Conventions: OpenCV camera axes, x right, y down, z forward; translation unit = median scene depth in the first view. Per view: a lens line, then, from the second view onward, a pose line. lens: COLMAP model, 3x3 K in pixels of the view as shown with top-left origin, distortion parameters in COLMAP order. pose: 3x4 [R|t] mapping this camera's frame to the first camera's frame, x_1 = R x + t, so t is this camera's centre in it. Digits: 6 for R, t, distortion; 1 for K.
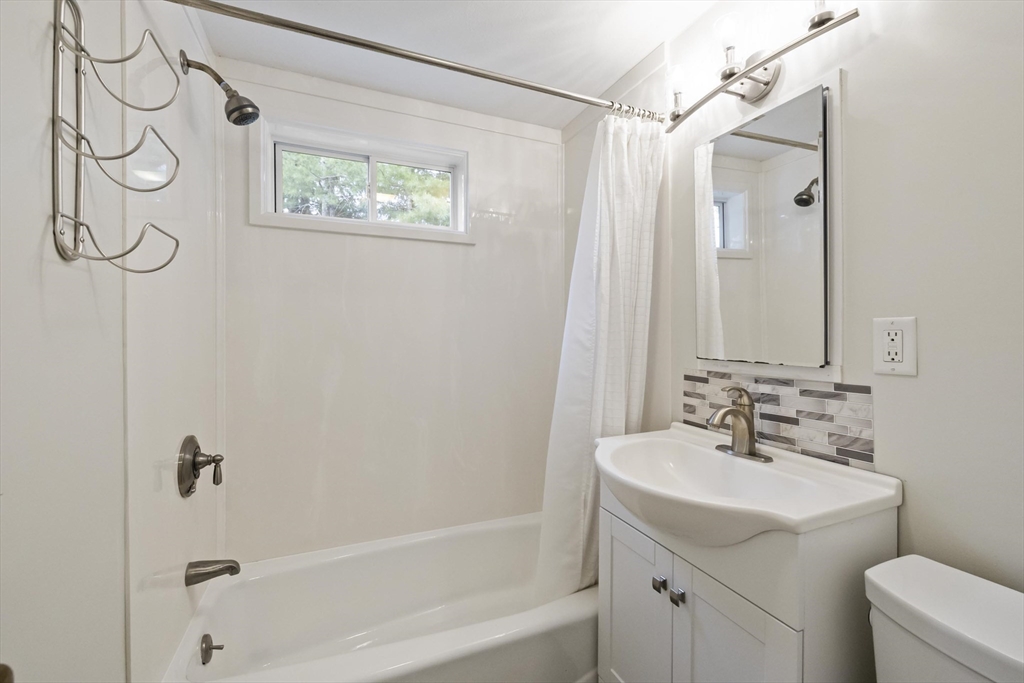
lens RADIAL K [[441.2, 0, 513.8], [0, 441.2, 334.9], [0, 0, 1]] dist [-0.000272, 0.000010]
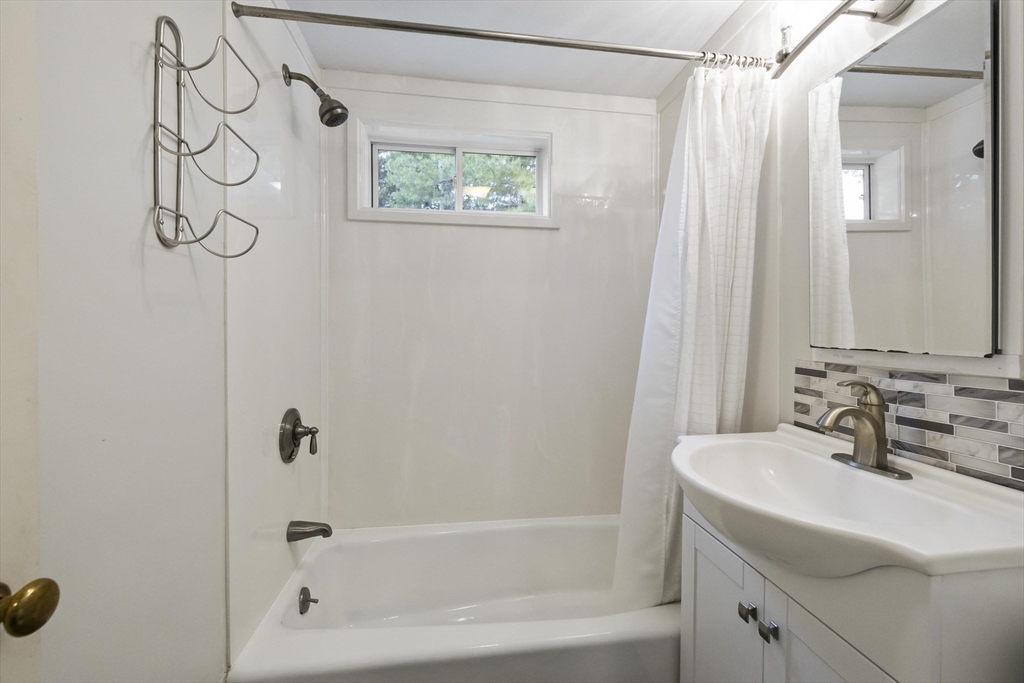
lens RADIAL K [[440.6, 0, 513.4], [0, 440.6, 332.6], [0, 0, 1]] dist [-0.000190, -0.000111]
pose [[0.965423, 0.006296, -0.260611, 0.095177], [-0.005325, 0.999976, 0.004429, 0.026096], [0.260633, -0.002888, 0.965434, 0.061806]]
